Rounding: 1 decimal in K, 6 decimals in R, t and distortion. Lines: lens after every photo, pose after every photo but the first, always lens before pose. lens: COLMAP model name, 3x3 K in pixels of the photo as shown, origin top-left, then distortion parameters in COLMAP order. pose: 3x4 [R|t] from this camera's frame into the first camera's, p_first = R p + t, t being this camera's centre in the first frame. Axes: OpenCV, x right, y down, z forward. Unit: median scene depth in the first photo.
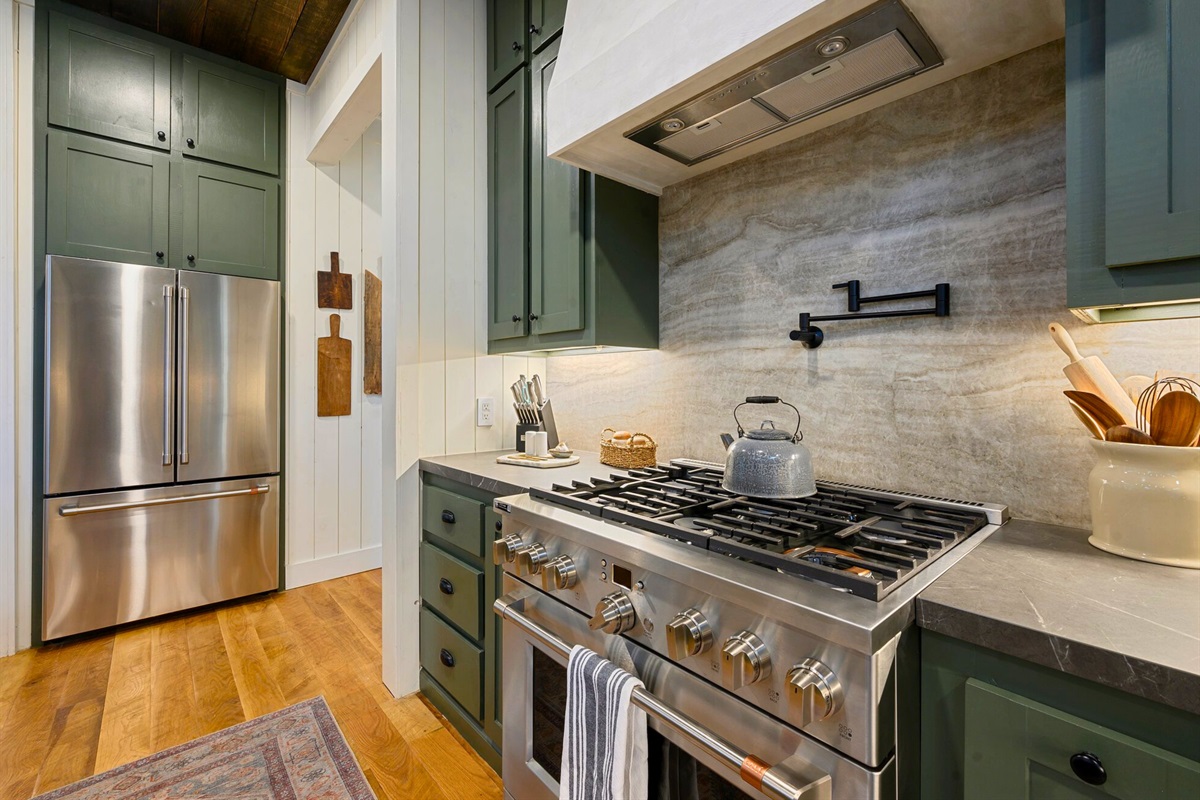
lens RADIAL K [[505.0, 0, 582.3], [0, 505.0, 381.1], [0, 0, 1]] dist [-0.001780, -0.000228]
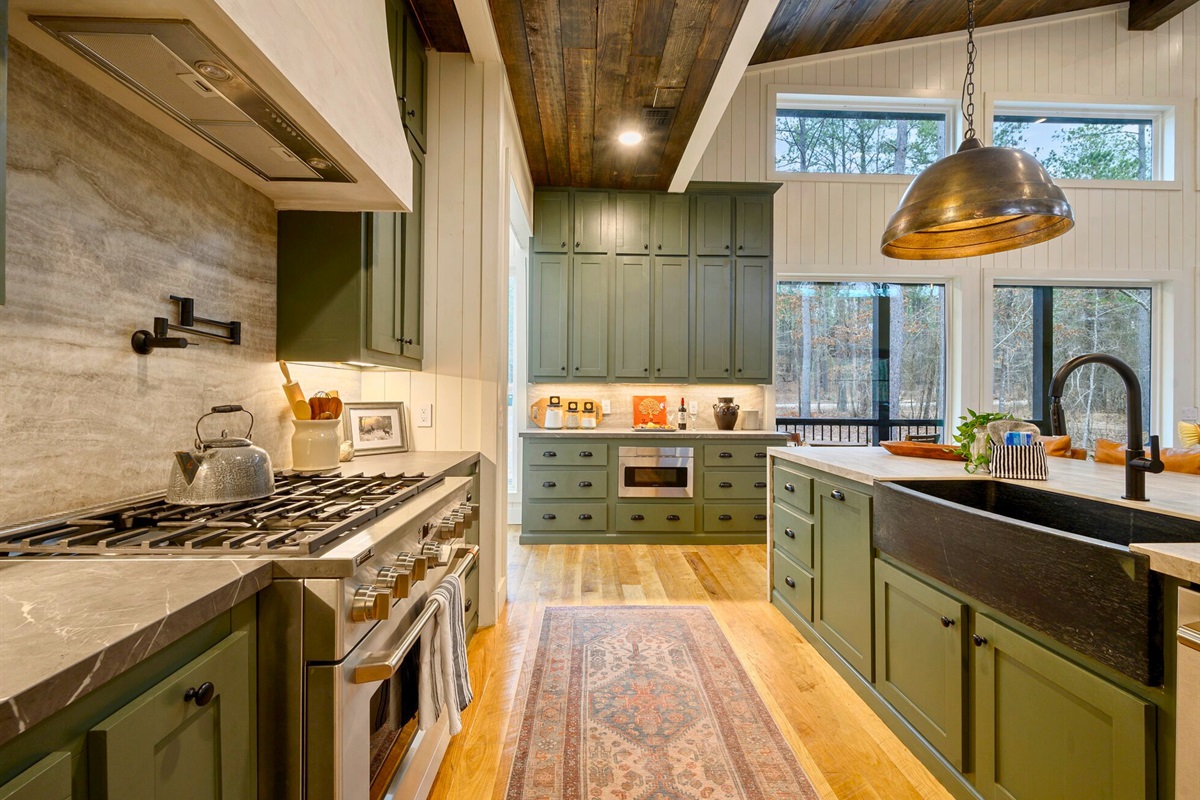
lens RADIAL K [[505.0, 0, 603.5], [0, 505.0, 395.7], [0, 0, 1]] dist [-0.001780, -0.000228]
pose [[-0.783681, -0.003114, 0.621156, -0.776861], [-0.007220, 0.999966, -0.004096, 0.008375], [-0.621122, -0.007695, -0.783676, 1.199121]]
